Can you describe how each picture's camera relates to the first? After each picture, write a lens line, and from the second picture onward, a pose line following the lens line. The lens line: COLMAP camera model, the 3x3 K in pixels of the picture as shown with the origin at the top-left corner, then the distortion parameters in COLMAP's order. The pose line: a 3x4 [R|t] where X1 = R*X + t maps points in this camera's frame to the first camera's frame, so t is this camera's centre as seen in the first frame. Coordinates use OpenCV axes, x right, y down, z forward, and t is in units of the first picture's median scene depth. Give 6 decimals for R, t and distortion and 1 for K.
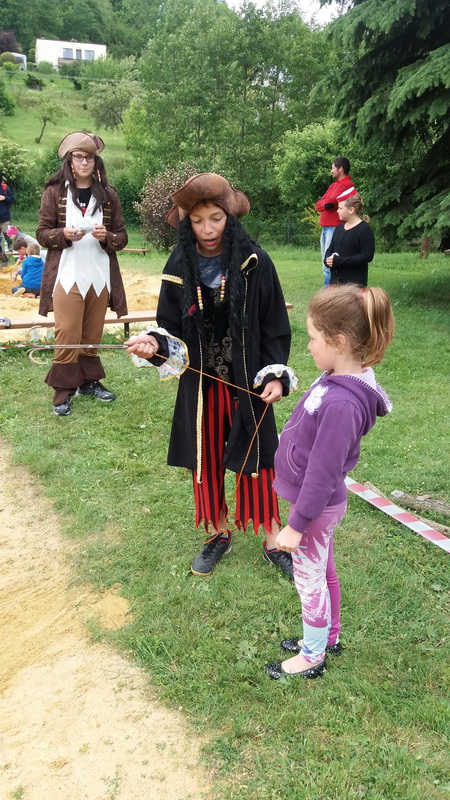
lens RADIAL K [[657.0, 0, 225.3], [0, 657.0, 430.5], [0, 0, 1]] dist [0.080369, -0.171525]
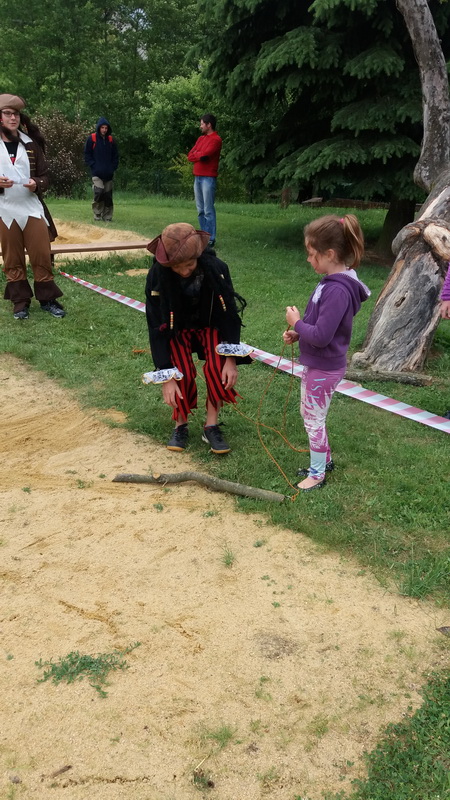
lens RADIAL K [[662.0, 0, 226.4], [0, 662.0, 418.4], [0, 0, 1]] dist [0.097754, -0.170718]
pose [[0.979500, -0.046497, 0.196005, -0.037966], [0.036746, 0.997913, 0.053095, 0.033746], [-0.198065, -0.044804, 0.979164, -0.111346]]
